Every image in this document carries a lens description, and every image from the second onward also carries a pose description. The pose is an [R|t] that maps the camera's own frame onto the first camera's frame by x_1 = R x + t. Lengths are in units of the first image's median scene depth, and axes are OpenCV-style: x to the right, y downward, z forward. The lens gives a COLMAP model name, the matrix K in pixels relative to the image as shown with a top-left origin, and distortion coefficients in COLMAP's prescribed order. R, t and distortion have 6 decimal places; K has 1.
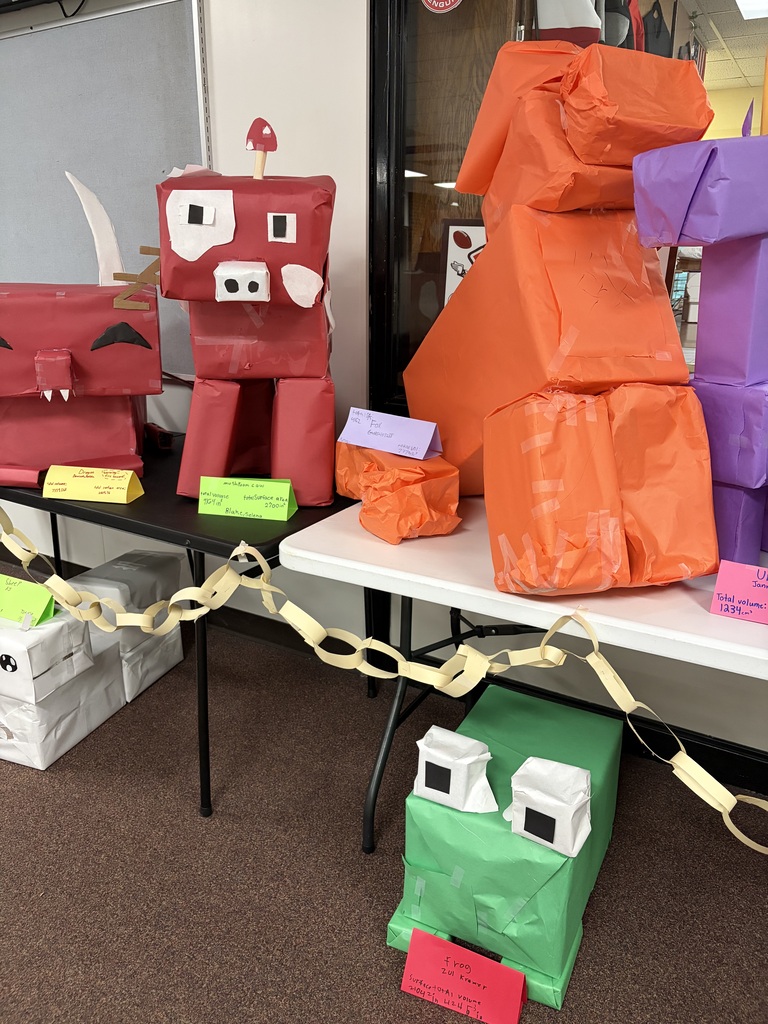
lens RADIAL K [[768.7, 0, 384.0], [0, 768.7, 512.0], [0, 0, 1]] dist [0.009120, -0.006591]
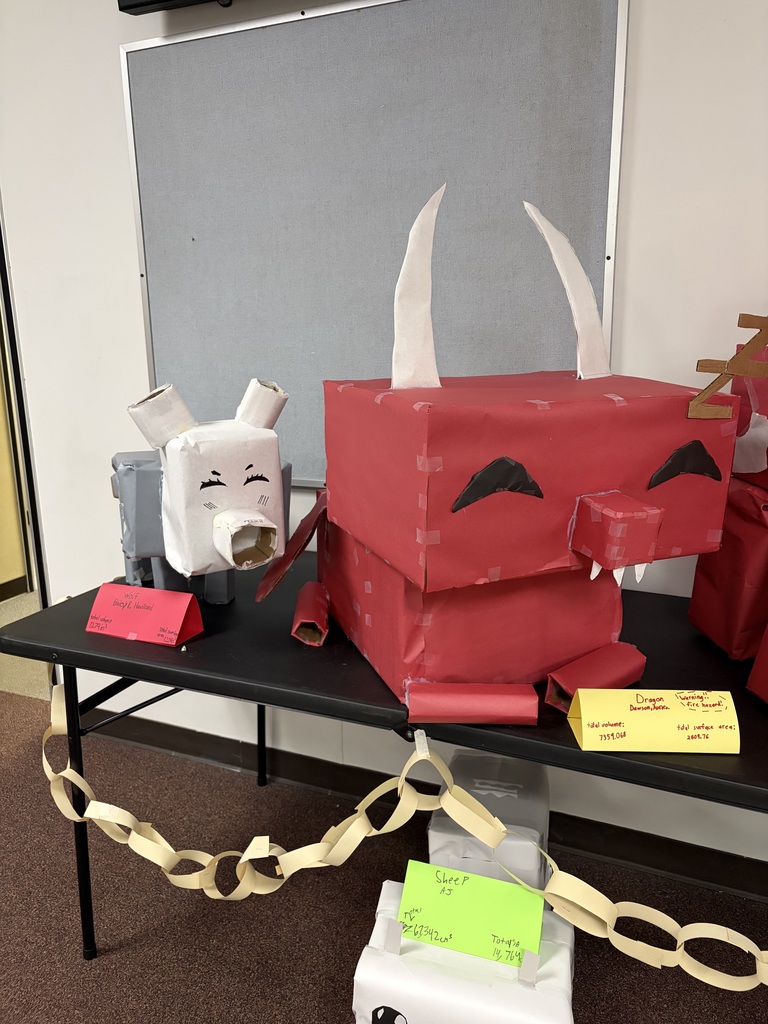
lens RADIAL K [[768.7, 0, 384.0], [0, 768.7, 512.0], [0, 0, 1]] dist [0.009120, -0.006591]
pose [[0.991620, -0.048940, 0.119562, -0.634731], [0.058141, 0.995508, -0.074719, -0.156983], [-0.115368, 0.081045, 0.990011, 0.433273]]
